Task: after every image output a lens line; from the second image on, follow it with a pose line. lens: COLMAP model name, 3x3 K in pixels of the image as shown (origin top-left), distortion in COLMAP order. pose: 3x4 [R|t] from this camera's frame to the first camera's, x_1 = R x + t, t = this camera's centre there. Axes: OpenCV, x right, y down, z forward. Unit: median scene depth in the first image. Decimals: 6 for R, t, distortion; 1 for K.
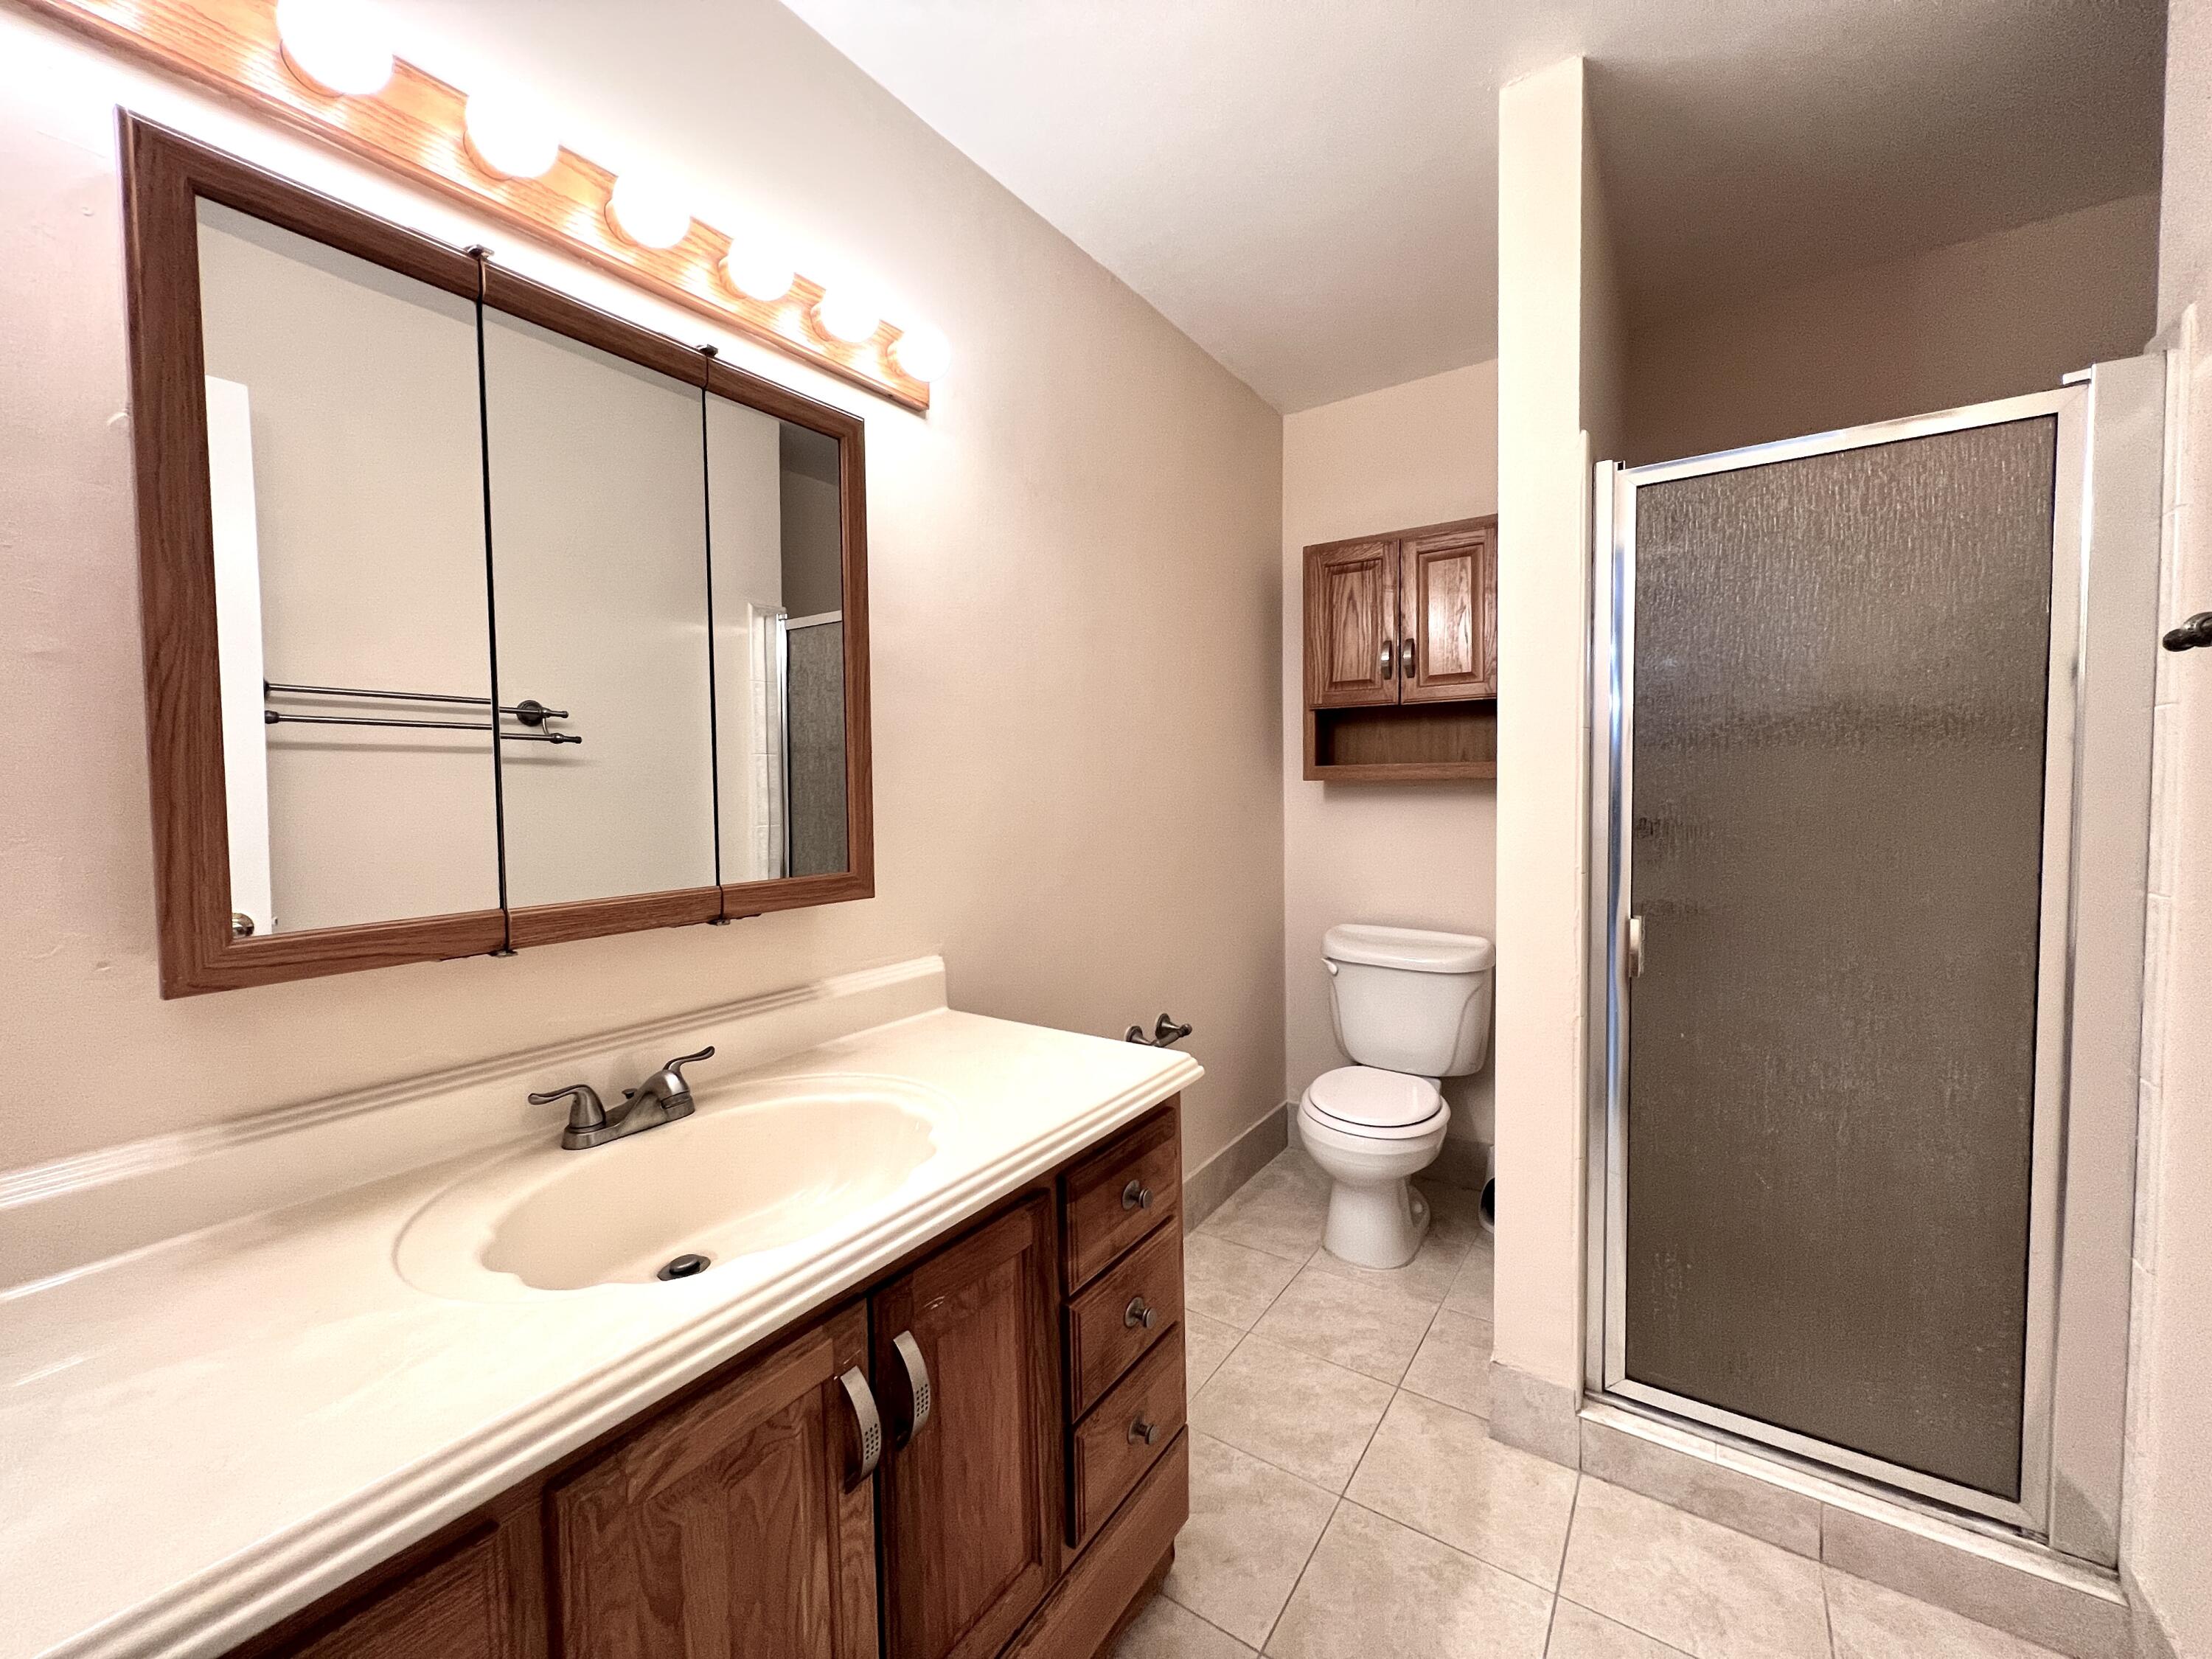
lens RADIAL K [[887.0, 0, 1105.8], [0, 887.0, 823.1], [0, 0, 1]] dist [0.004223, -0.001509]
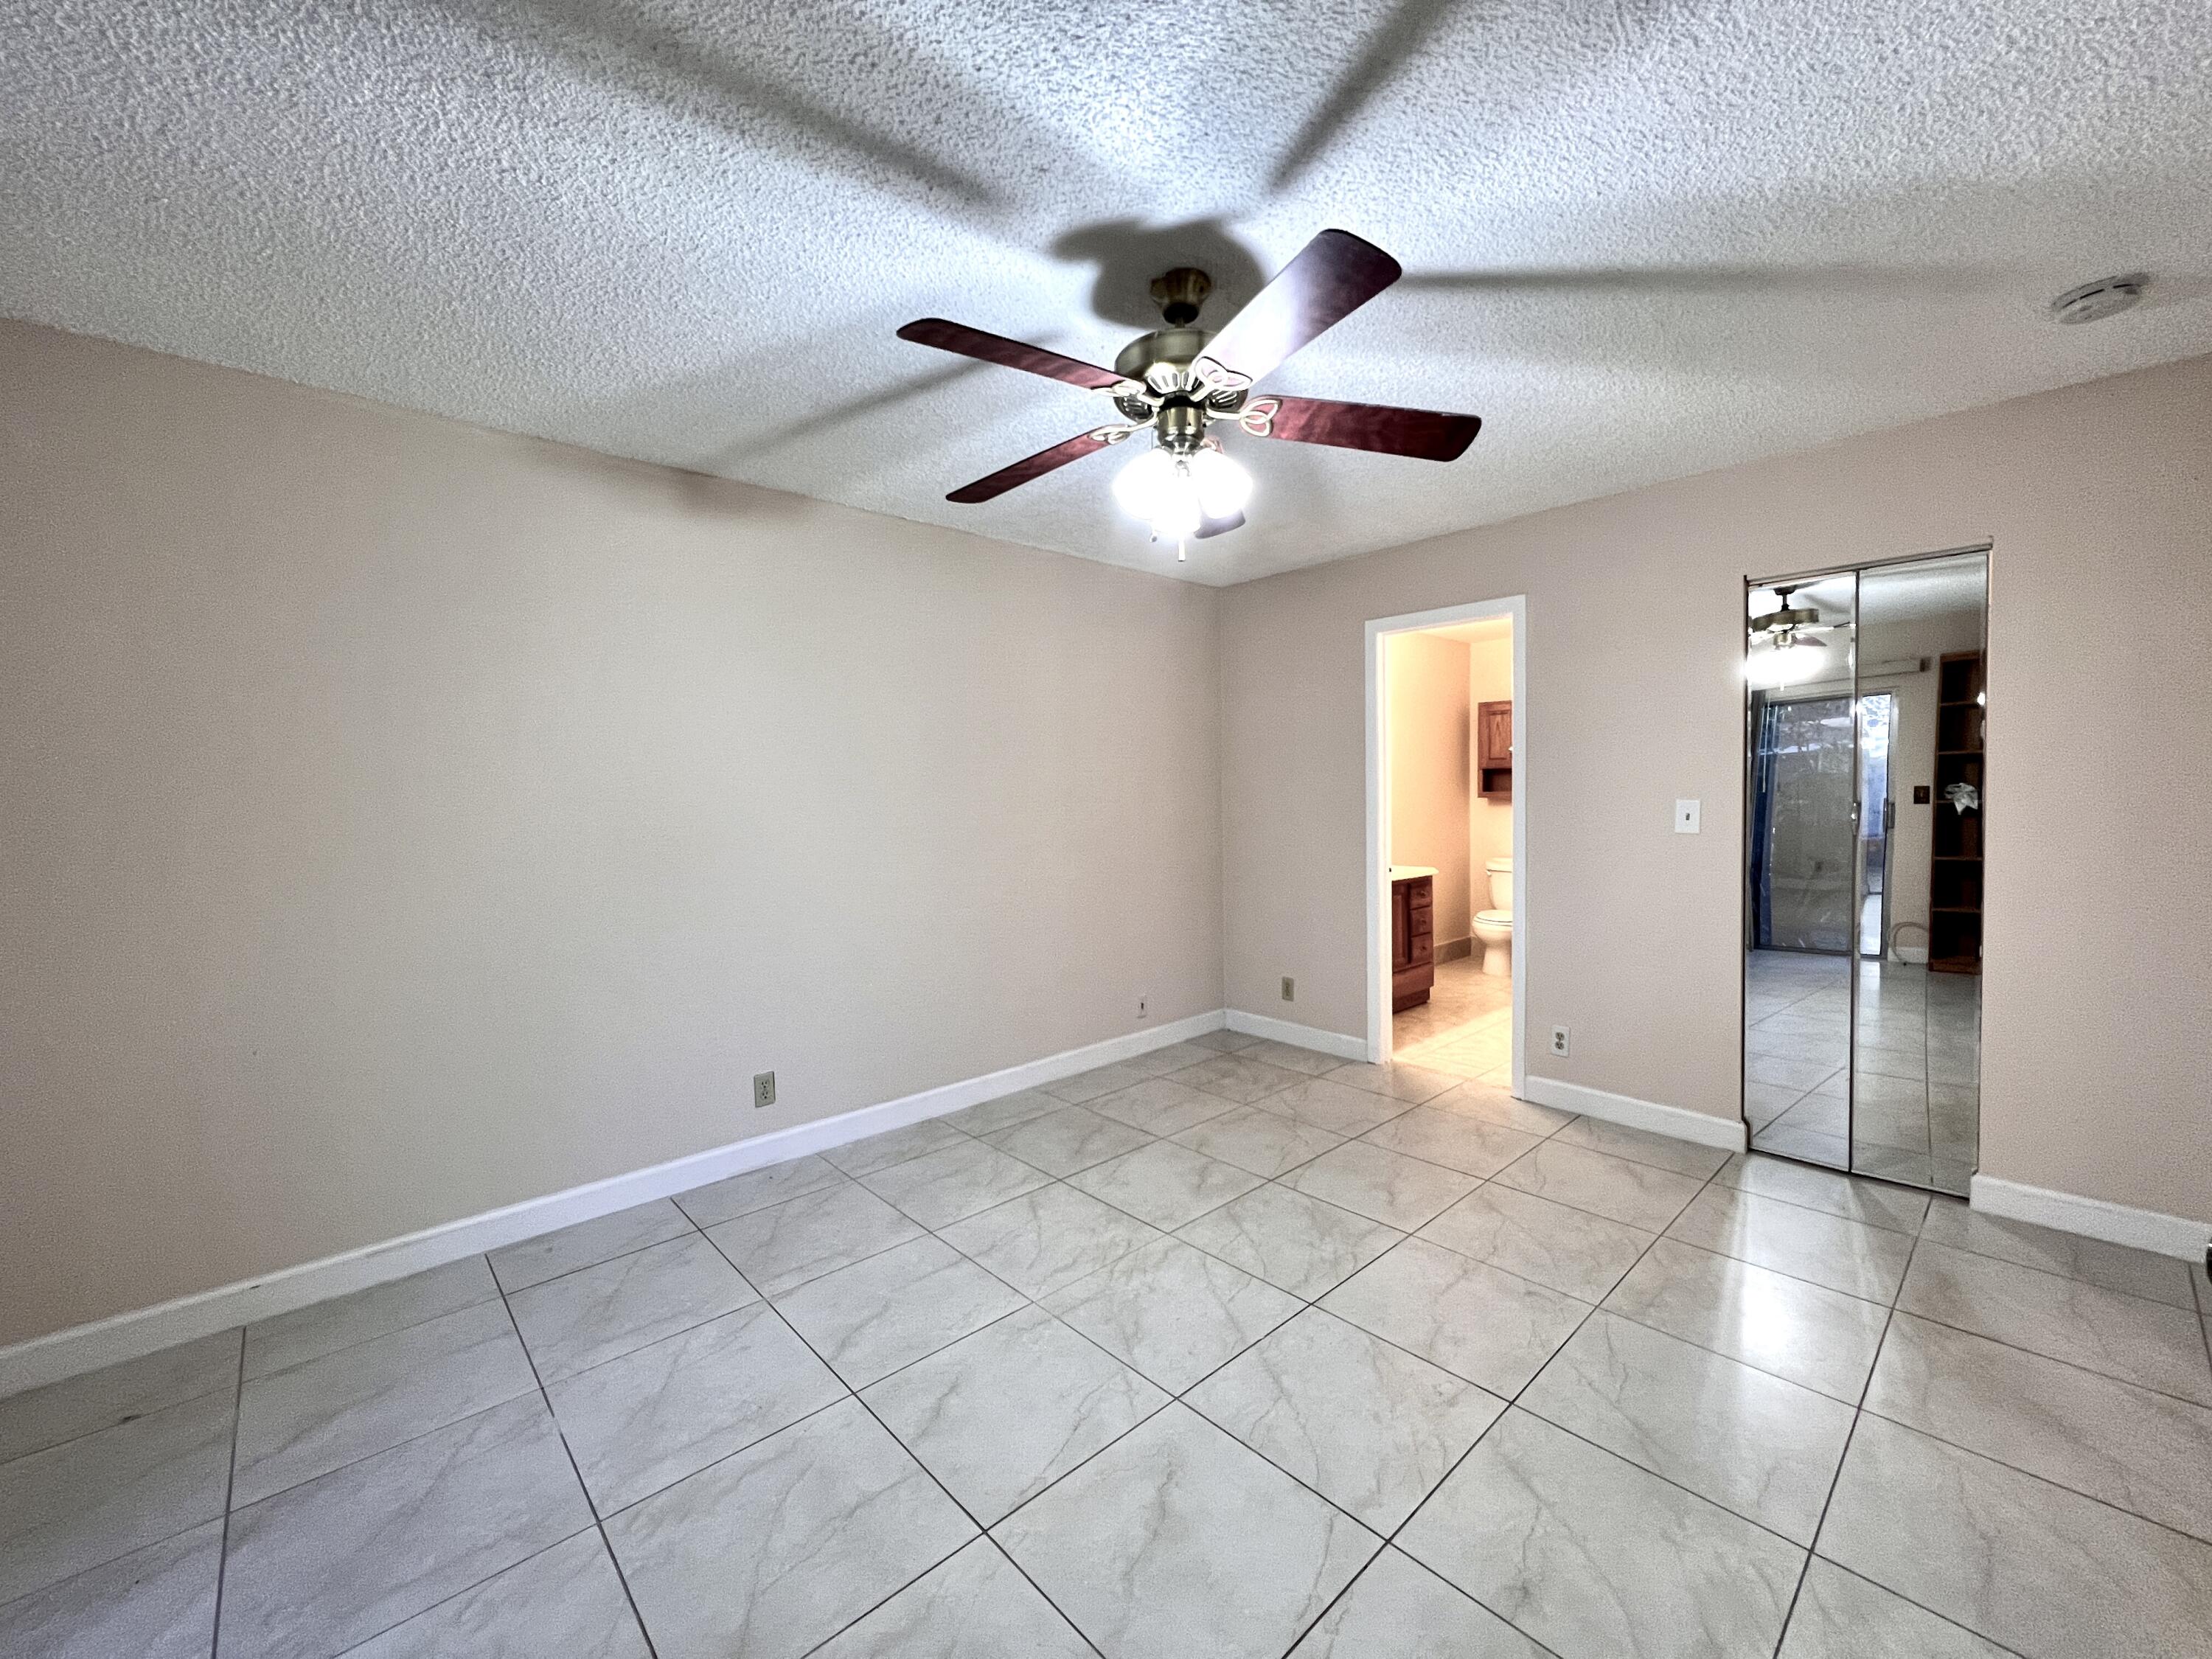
lens RADIAL K [[887.0, 0, 1096.0], [0, 887.0, 817.5], [0, 0, 1]] dist [0.004223, -0.001509]
pose [[0.973768, 0.009835, -0.227331, -0.254086], [-0.012864, 0.999847, -0.011844, 0.050955], [0.227180, 0.014457, 0.973745, -1.692144]]
